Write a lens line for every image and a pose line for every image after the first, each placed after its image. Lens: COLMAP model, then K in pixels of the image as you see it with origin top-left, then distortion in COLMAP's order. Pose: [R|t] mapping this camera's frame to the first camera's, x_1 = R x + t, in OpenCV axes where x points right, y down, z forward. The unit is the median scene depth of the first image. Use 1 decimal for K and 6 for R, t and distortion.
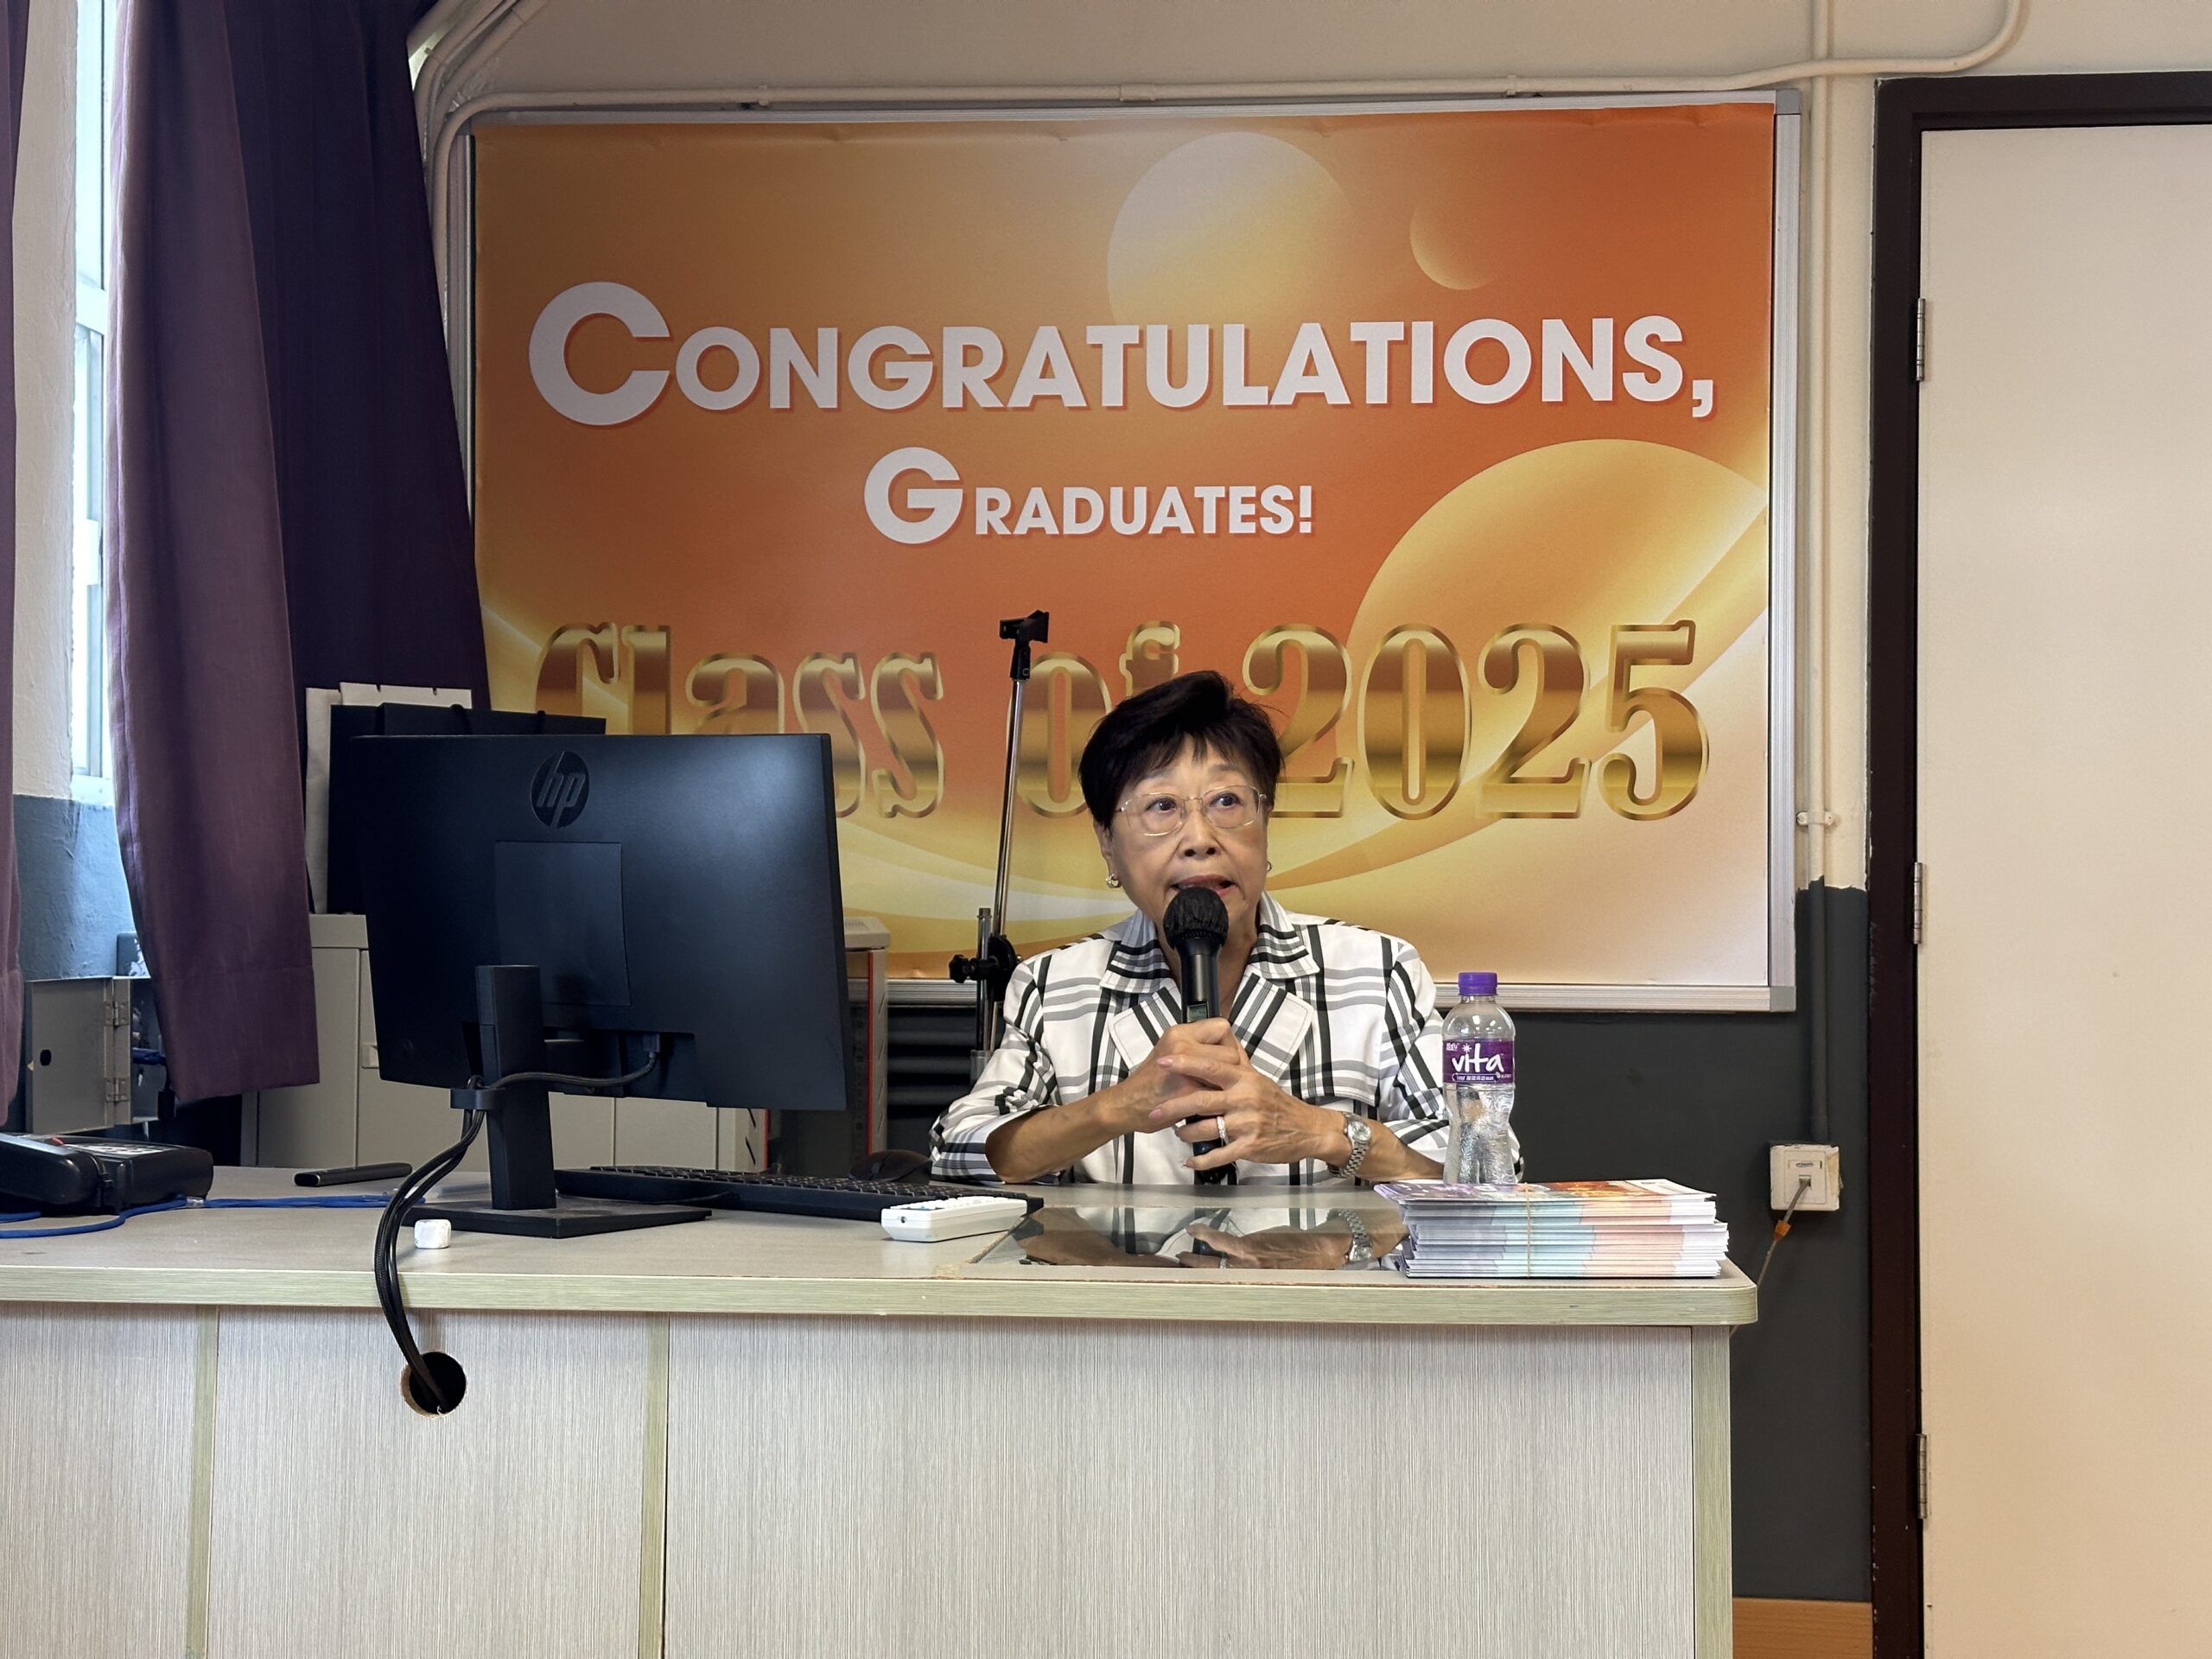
lens RADIAL K [[3080.2, 0, 1106.0], [0, 3080.2, 829.5], [0, 0, 1]] dist [0.010478, -0.002170]
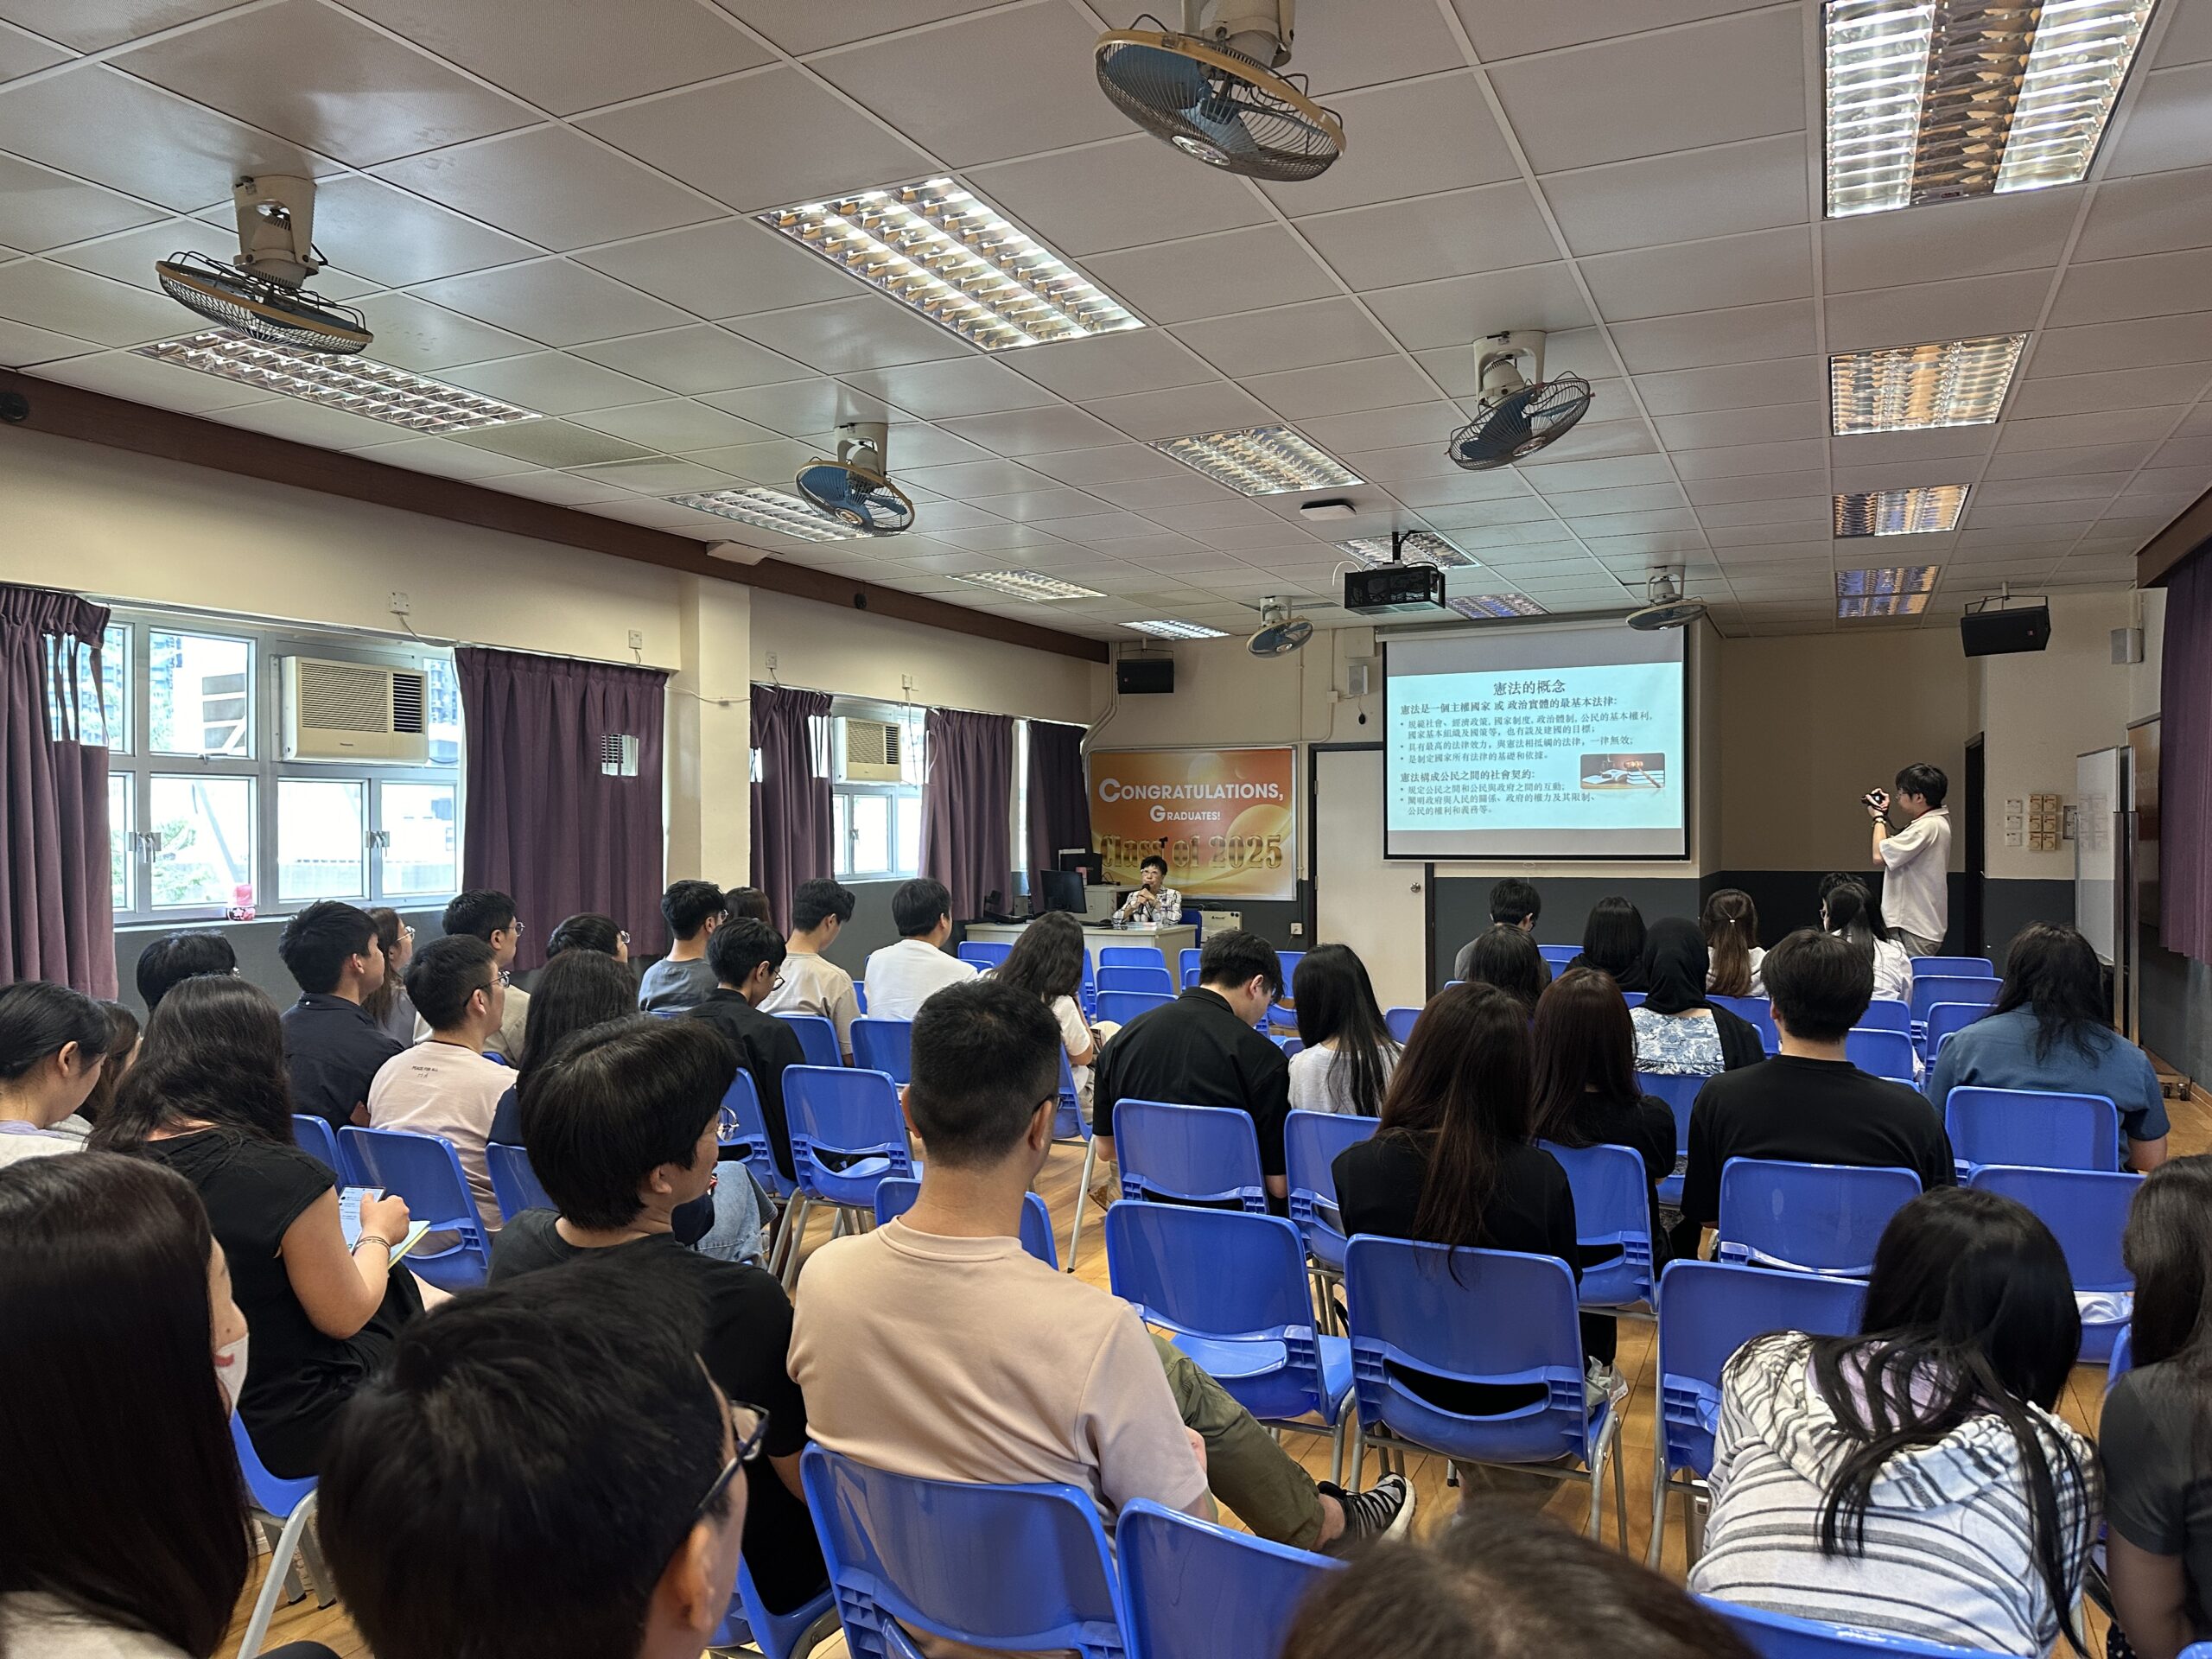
lens RADIAL K [[1566.7, 0, 1106.0], [0, 1566.7, 829.5], [0, 0, 1]] dist [0.000100, -0.000015]
pose [[0.938556, -0.009725, -0.344991, 0.908782], [0.014557, 0.999829, 0.011416, -0.116490], [0.344821, -0.015737, 0.938537, -1.927398]]
